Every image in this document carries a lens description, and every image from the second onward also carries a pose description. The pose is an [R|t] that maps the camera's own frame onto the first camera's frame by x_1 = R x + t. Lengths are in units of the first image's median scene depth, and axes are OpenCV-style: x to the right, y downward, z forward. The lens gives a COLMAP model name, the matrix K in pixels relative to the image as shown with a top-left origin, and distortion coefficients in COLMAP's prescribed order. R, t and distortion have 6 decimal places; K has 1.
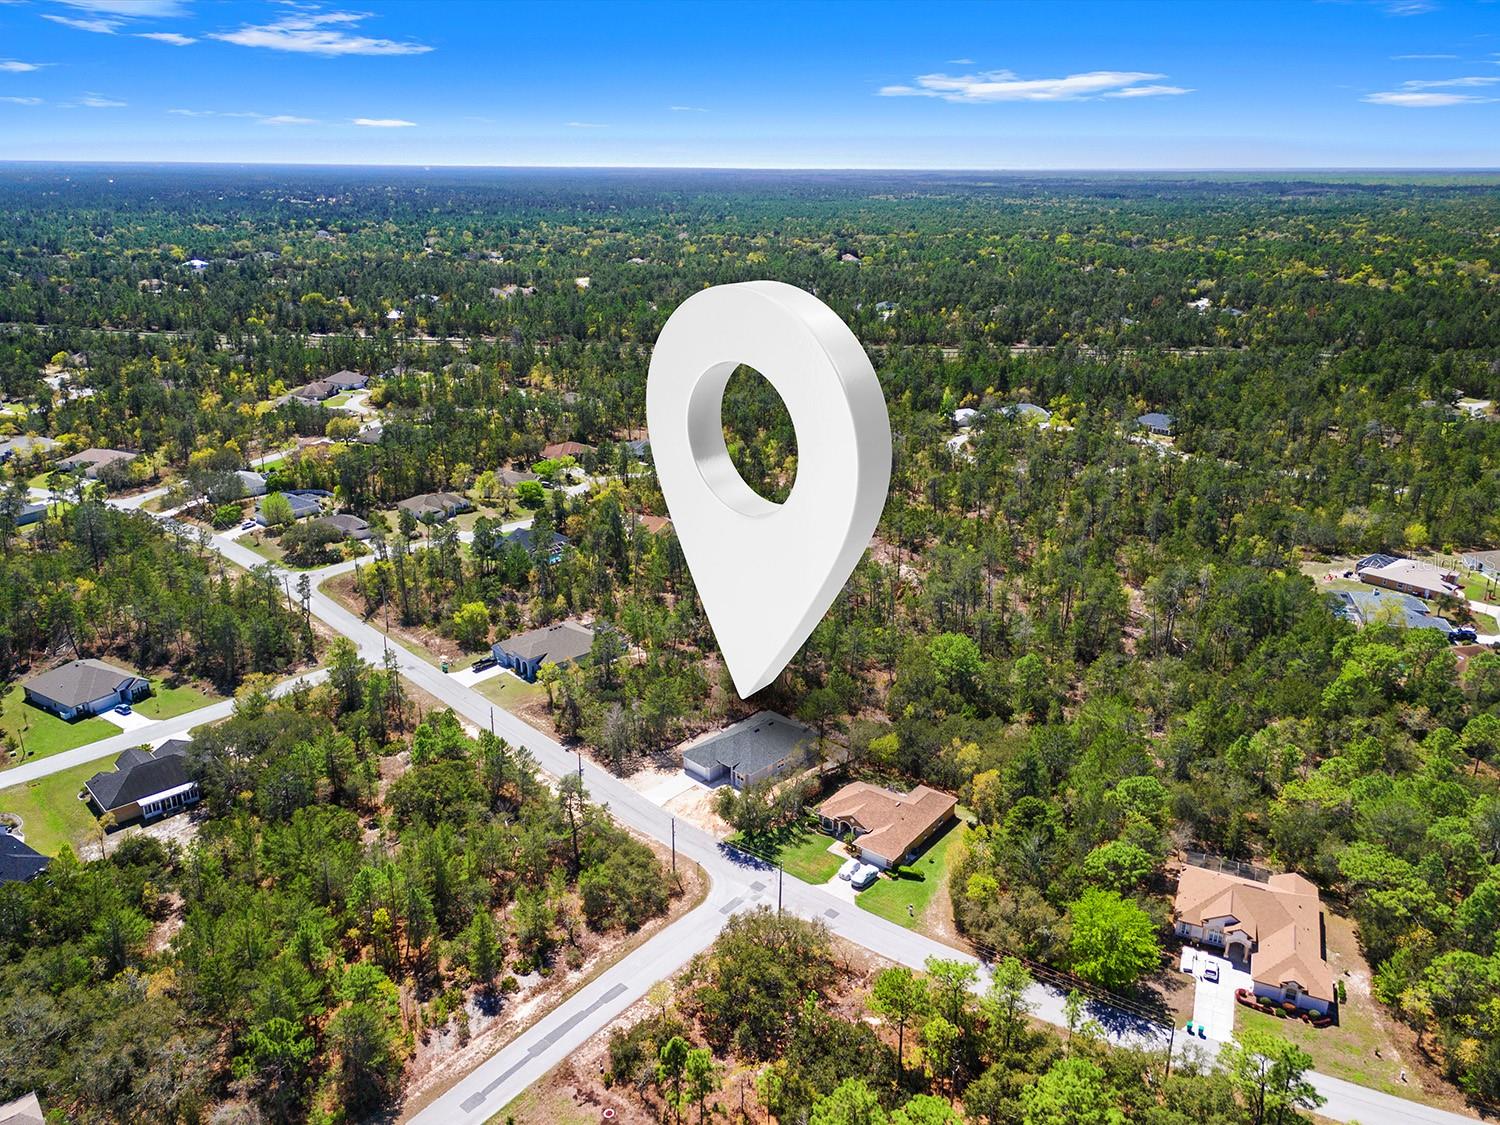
lens RADIAL K [[1100.8, 0, 747.8], [0, 1100.8, 571.9], [0, 0, 1]] dist [0.067880, -0.014057]
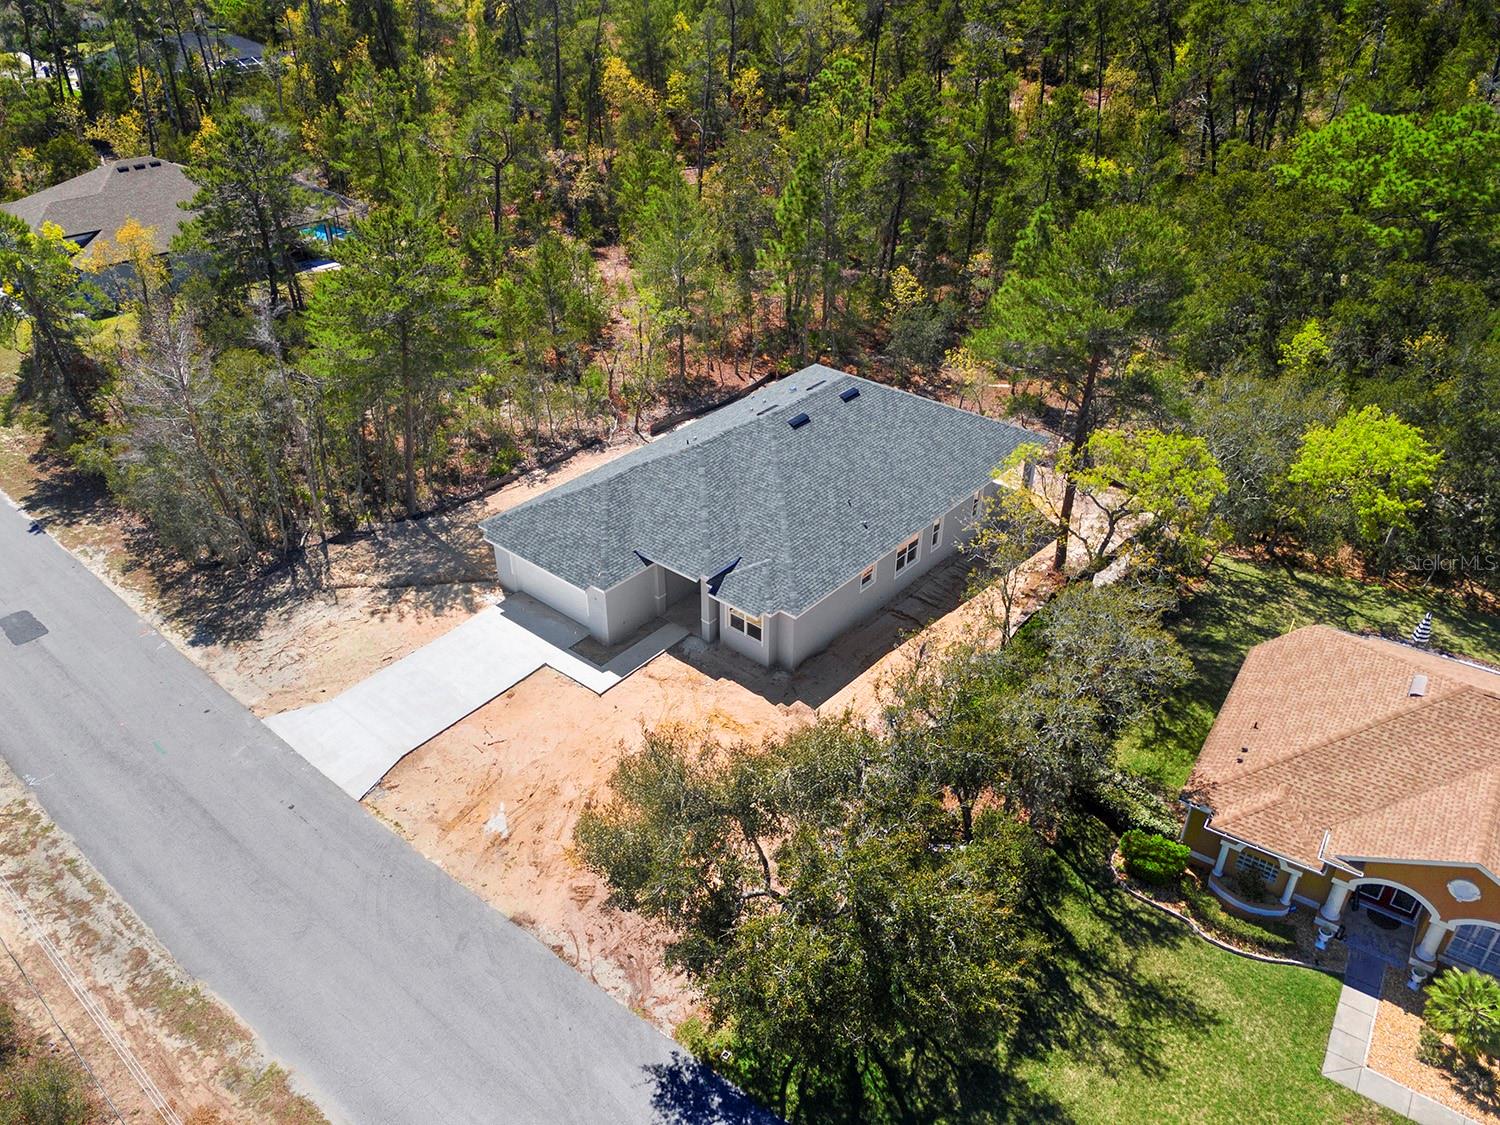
lens RADIAL K [[1100.8, 0, 748.4], [0, 1100.8, 562.2], [0, 0, 1]] dist [0.067880, -0.014057]
pose [[0.997107, -0.038521, 0.065528, -0.019285], [0.024238, 0.978205, 0.206224, 0.121311], [-0.072044, -0.204039, 0.976308, 0.743004]]
